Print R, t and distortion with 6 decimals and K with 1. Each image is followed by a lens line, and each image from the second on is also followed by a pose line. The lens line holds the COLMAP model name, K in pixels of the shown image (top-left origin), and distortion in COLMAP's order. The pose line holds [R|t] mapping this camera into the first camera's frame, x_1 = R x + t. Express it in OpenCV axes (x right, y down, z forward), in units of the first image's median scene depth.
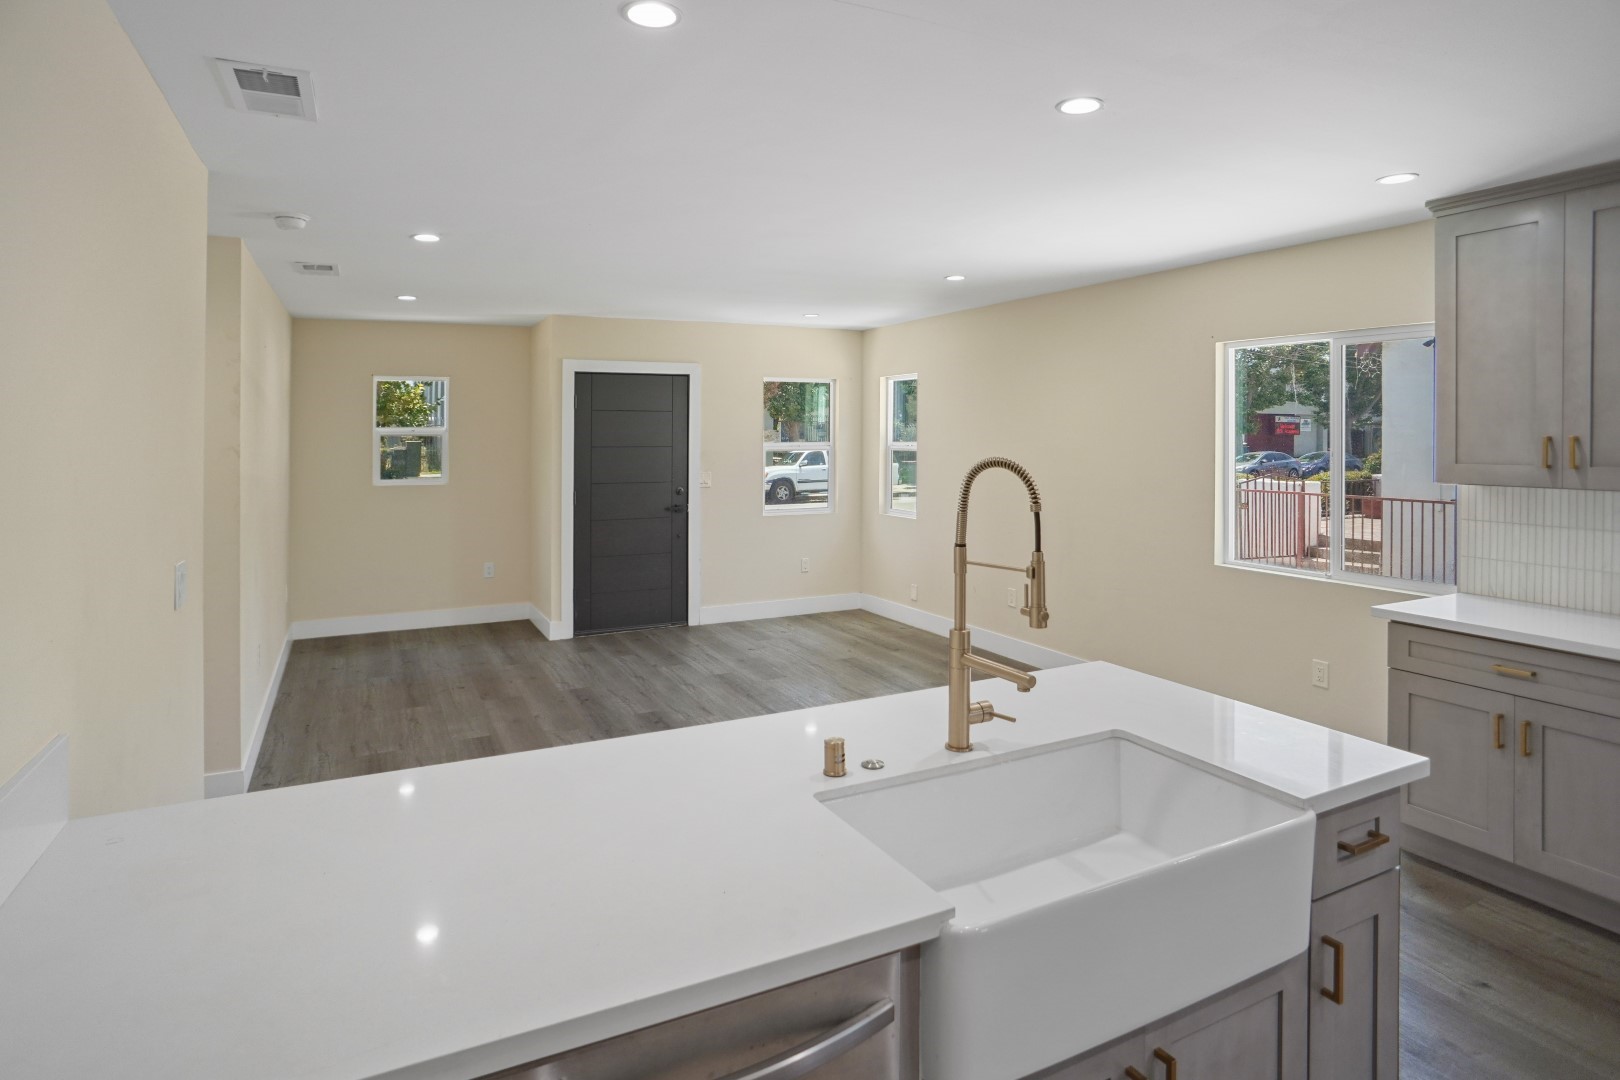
lens RADIAL K [[903.8, 0, 803.5], [0, 903.8, 429.1], [0, 0, 1]] dist [-0.024004, 0.000785]
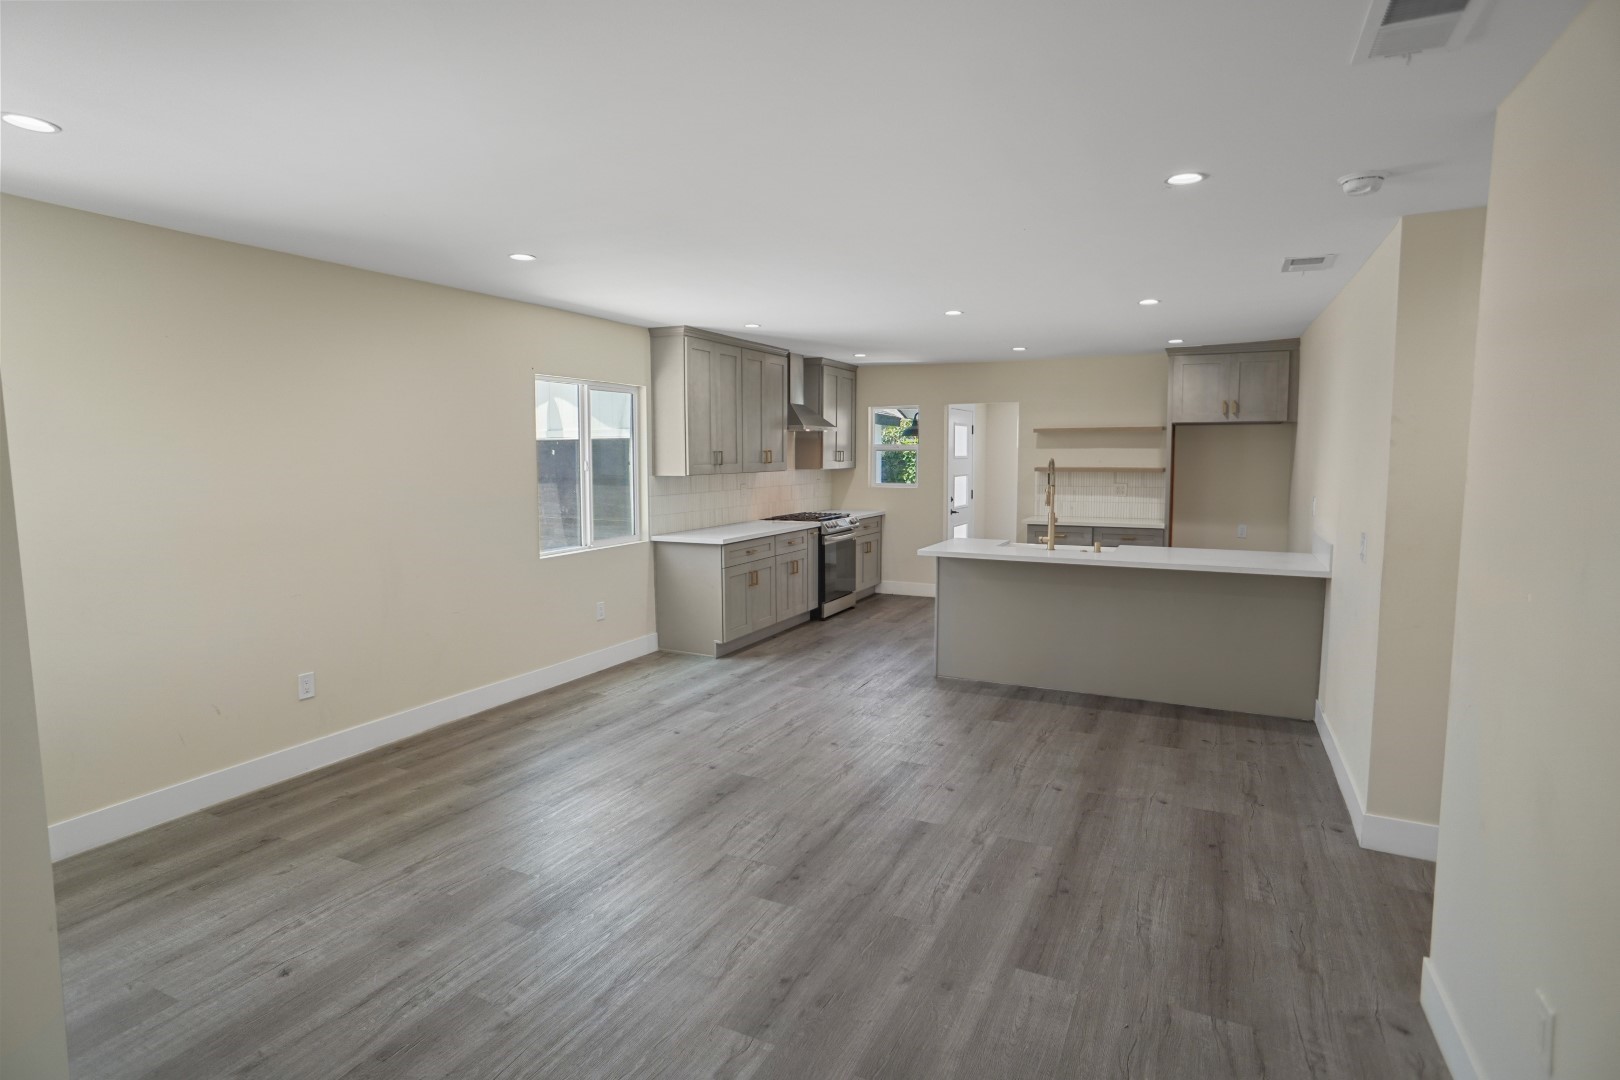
lens RADIAL K [[858.1, 0, 795.0], [0, 858.1, 536.5], [0, 0, 1]] dist [-0.068944, 0.051612]
pose [[-0.600435, -0.079340, 0.795728, -0.968751], [-0.001710, 0.995191, 0.097937, 0.009857], [-0.799672, 0.057444, -0.597683, 2.049870]]
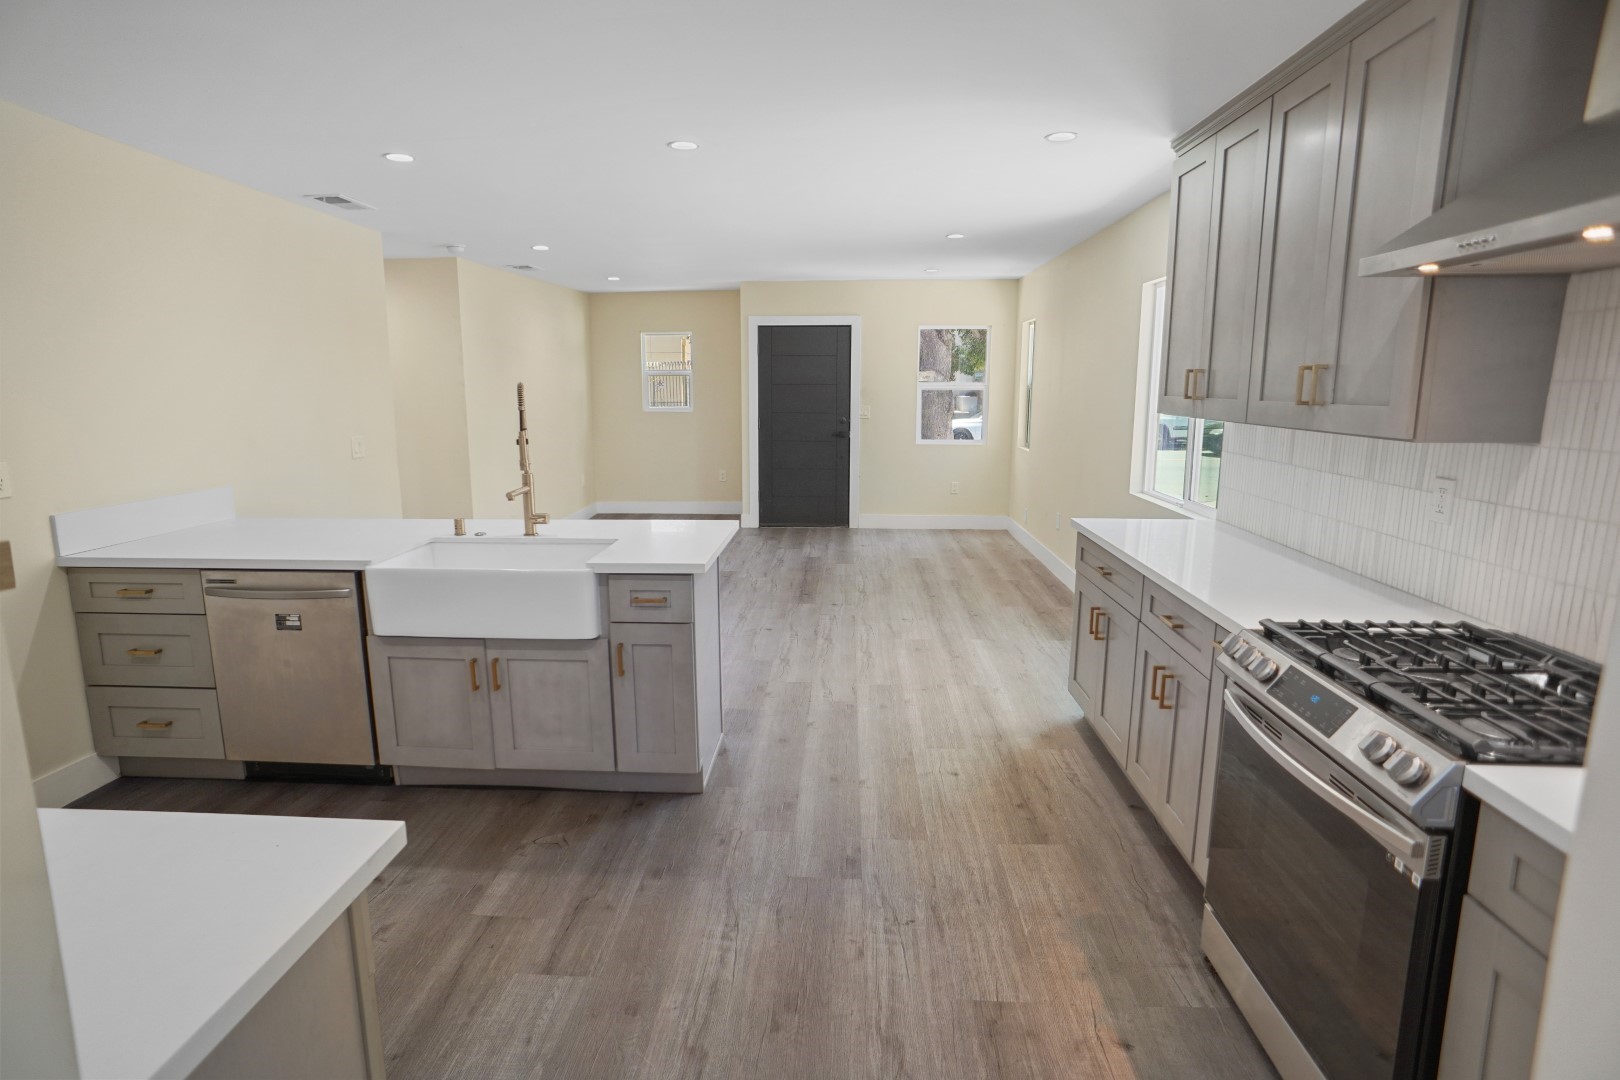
lens RADIAL K [[858.1, 0, 795.0], [0, 858.1, 536.5], [0, 0, 1]] dist [-0.068944, 0.051612]
pose [[0.866537, 0.089131, -0.491090, 0.907770], [0.003660, 0.982764, 0.184826, 0.015238], [0.499100, -0.161956, 0.851275, -0.149336]]
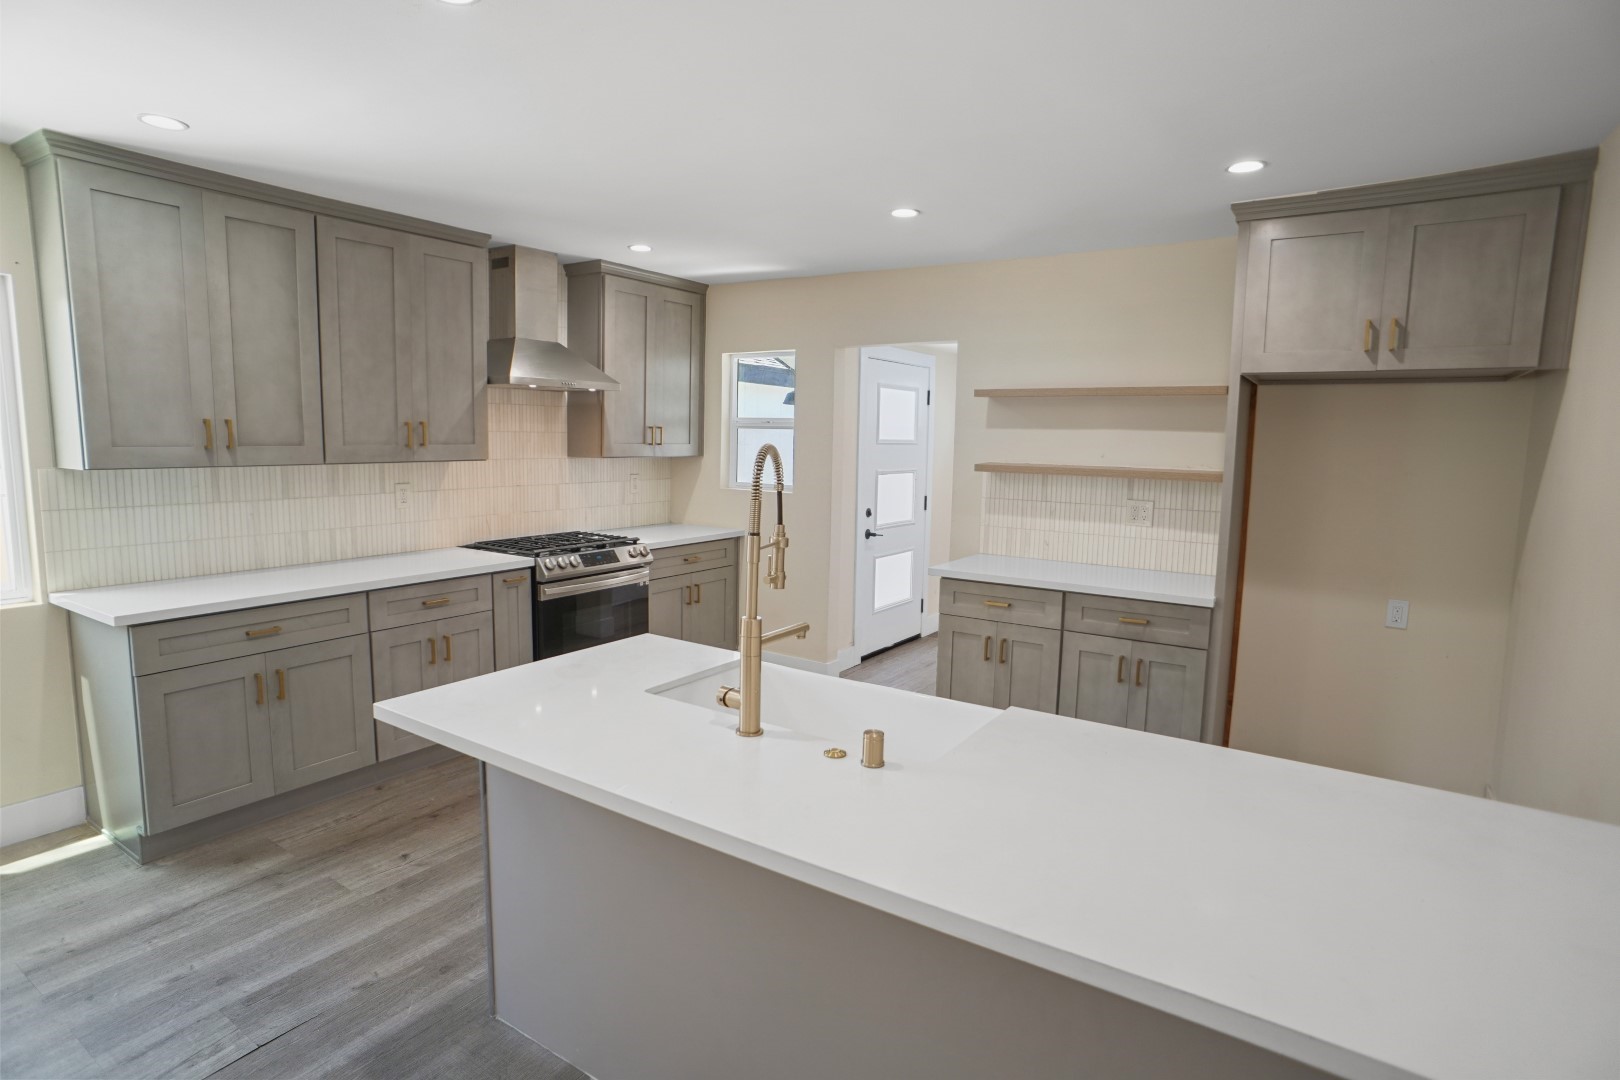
lens RADIAL K [[858.1, 0, 795.0], [0, 858.1, 536.5], [0, 0, 1]] dist [-0.068944, 0.051612]
pose [[-0.483754, -0.117139, 0.867330, -0.387577], [-0.021839, 0.992310, 0.121838, 0.009419], [-0.874932, 0.039998, -0.482592, 0.833215]]
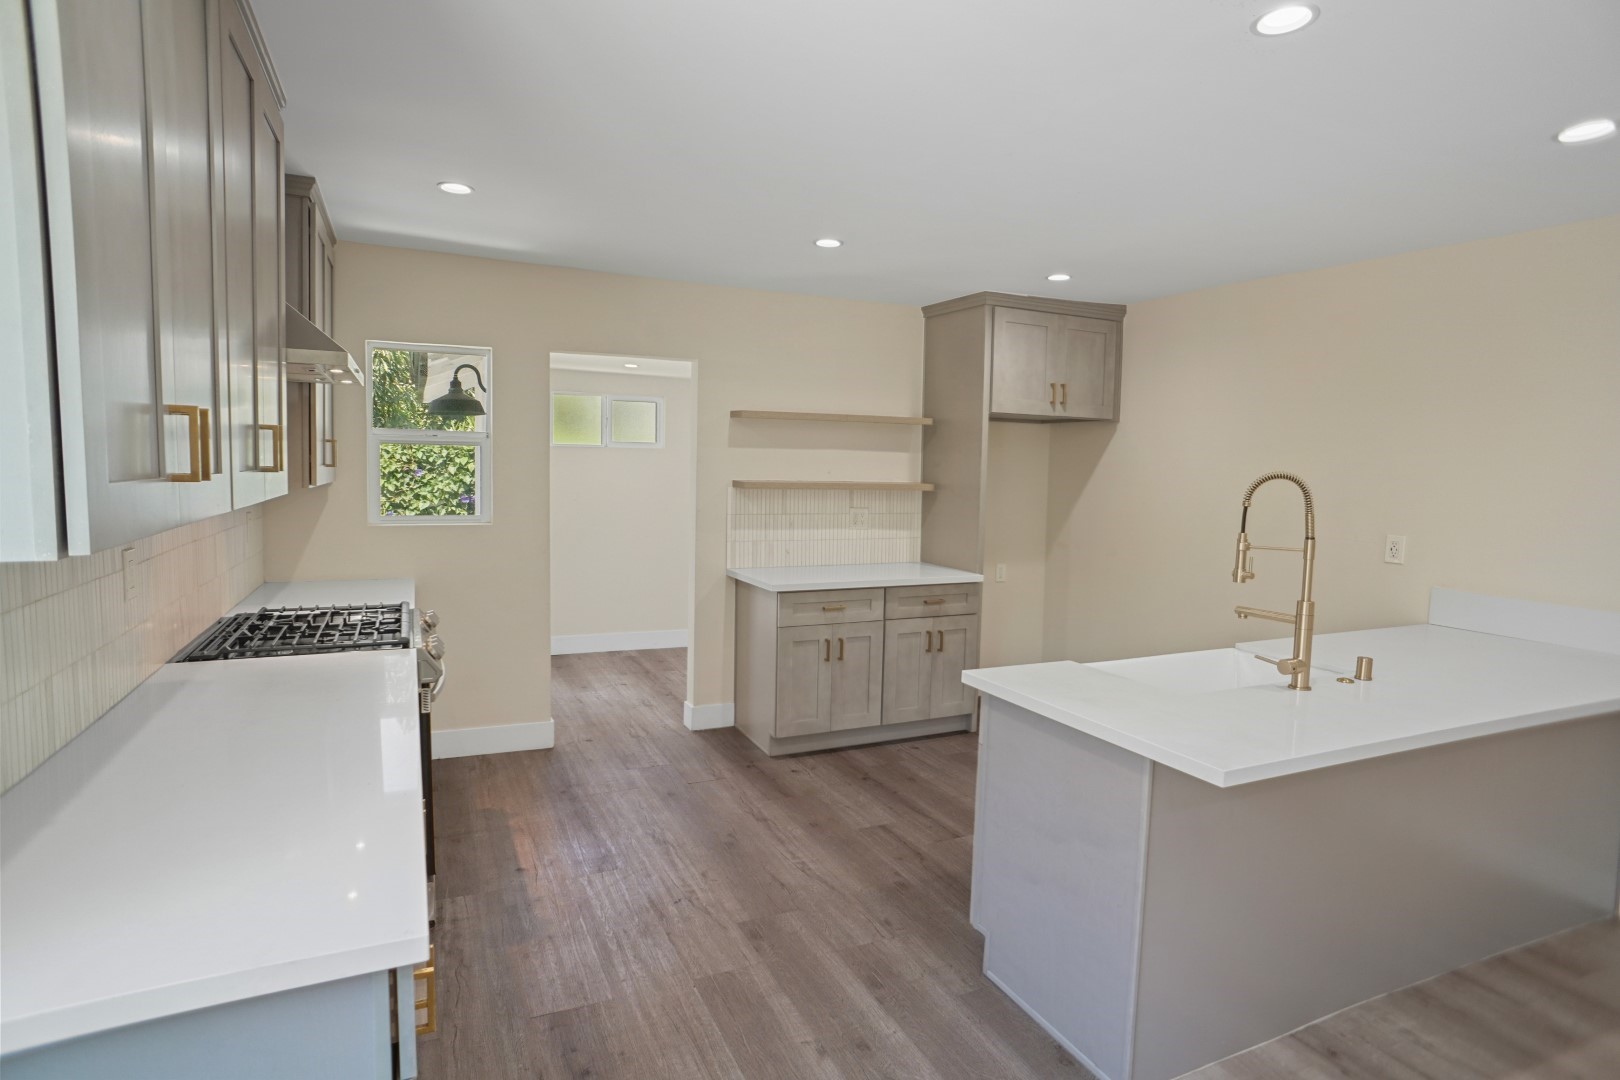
lens RADIAL K [[858.1, 0, 795.0], [0, 858.1, 536.5], [0, 0, 1]] dist [-0.068944, 0.051612]
pose [[-0.998887, -0.029130, 0.037101, 0.517604], [-0.026059, 0.996396, 0.080719, 0.027728], [-0.039319, 0.079662, -0.996046, 1.324009]]
